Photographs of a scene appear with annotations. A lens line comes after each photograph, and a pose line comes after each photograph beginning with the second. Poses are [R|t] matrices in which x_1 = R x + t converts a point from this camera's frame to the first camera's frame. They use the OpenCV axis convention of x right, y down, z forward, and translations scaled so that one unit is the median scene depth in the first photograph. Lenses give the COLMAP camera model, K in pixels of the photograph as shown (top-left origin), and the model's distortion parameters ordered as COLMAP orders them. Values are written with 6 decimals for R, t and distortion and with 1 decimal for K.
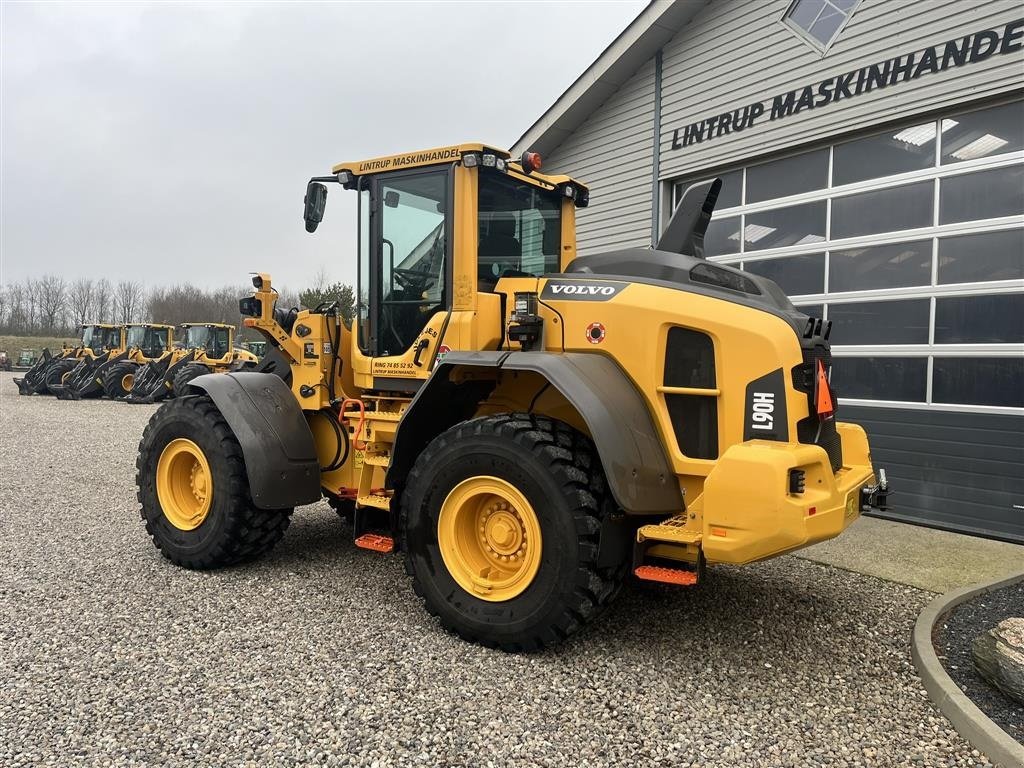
lens RADIAL K [[767.2, 0, 503.6], [0, 767.2, 387.5], [0, 0, 1]] dist [0.078754, -0.107048]
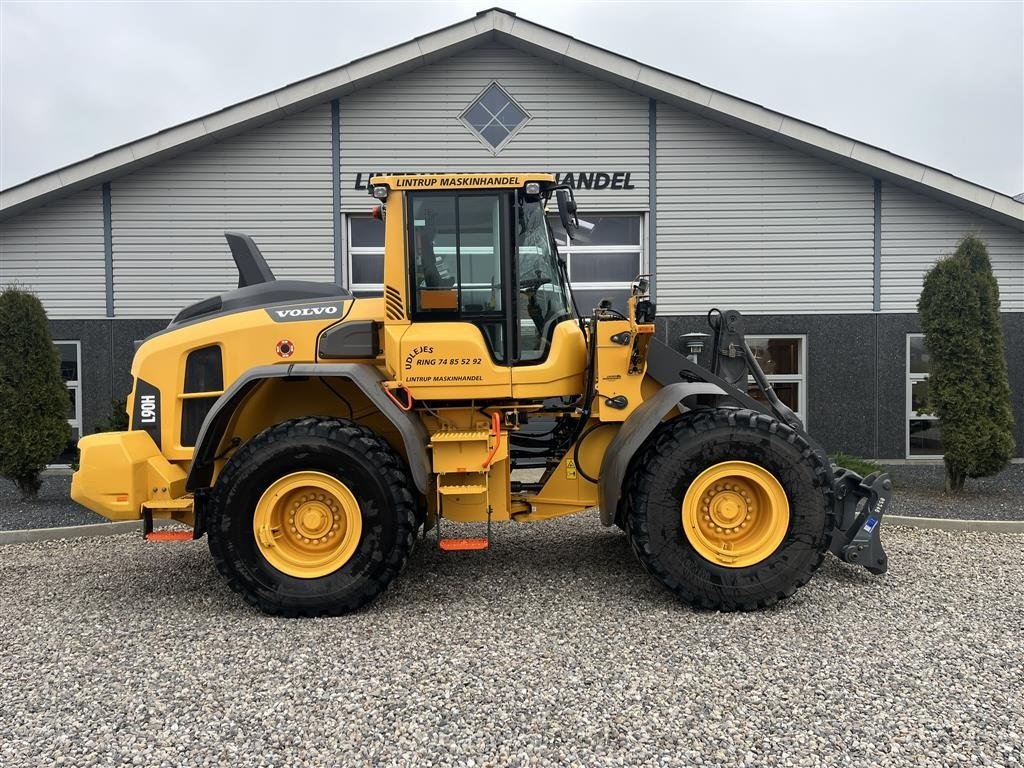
lens RADIAL K [[769.1, 0, 505.4], [0, 769.1, 386.3], [0, 0, 1]] dist [0.064131, -0.073901]
pose [[0.544776, -0.035810, 0.837816, -0.842447], [0.044483, 0.998915, 0.013771, -0.017658], [-0.837401, 0.029766, 0.545778, 0.228544]]
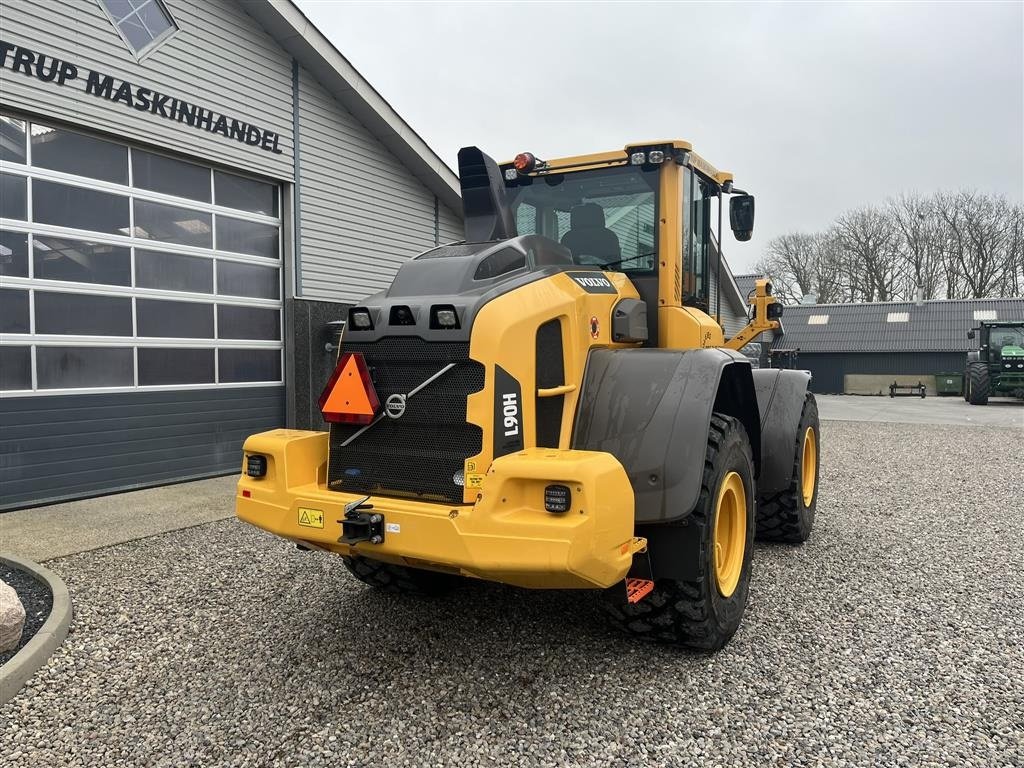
lens RADIAL K [[765.8, 0, 497.6], [0, 765.8, 387.3], [0, 0, 1]] dist [0.095589, -0.128970]
pose [[-0.442132, -0.048487, 0.895639, -0.817966], [0.023587, 0.997564, 0.065649, -0.047441], [-0.896640, 0.050151, -0.439911, 1.115128]]
